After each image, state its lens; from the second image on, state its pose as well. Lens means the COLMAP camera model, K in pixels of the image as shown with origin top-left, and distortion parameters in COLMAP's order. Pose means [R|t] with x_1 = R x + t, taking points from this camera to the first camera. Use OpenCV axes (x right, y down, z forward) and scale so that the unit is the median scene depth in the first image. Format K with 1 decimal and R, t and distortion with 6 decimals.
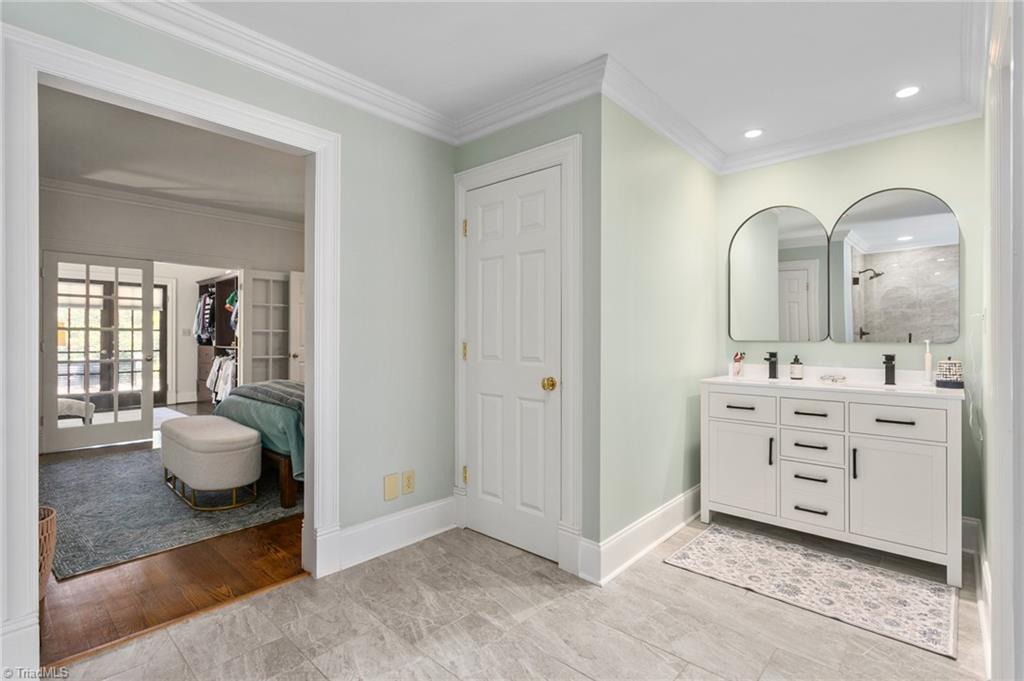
lens RADIAL K [[481.4, 0, 512.8], [0, 481.4, 335.8], [0, 0, 1]] dist [0.003263, 0.002573]
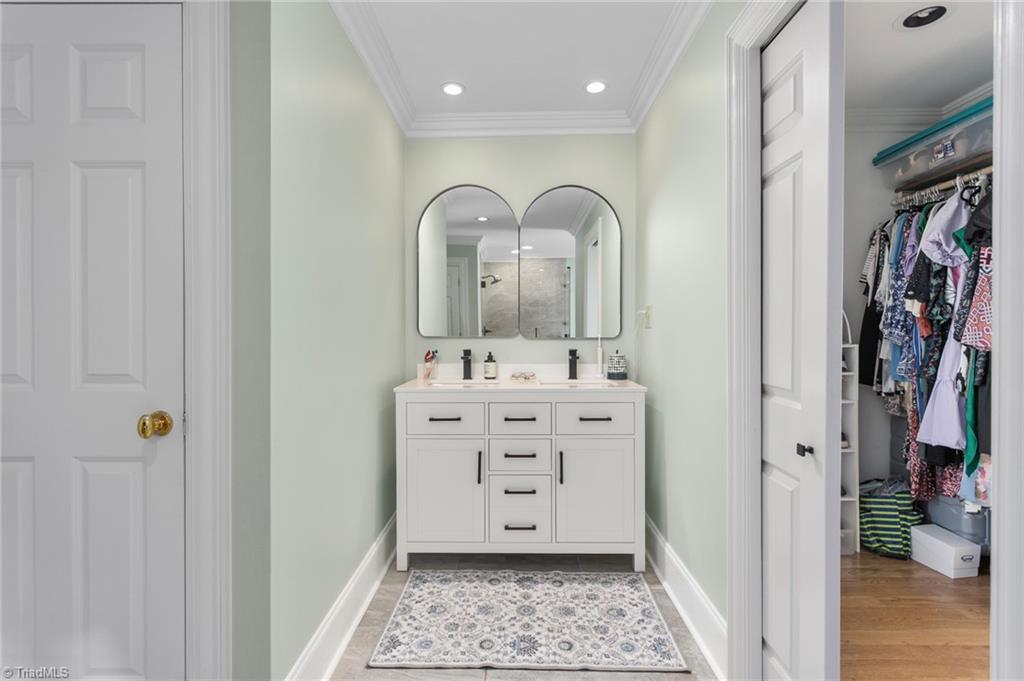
lens RADIAL K [[481.4, 0, 509.2], [0, 481.4, 334.3], [0, 0, 1]] dist [0.003263, 0.002573]
pose [[0.749025, -0.005847, 0.662516, 0.017110], [0.001954, 0.999976, 0.006616, 0.000057], [-0.662539, -0.003661, 0.749019, 0.361367]]
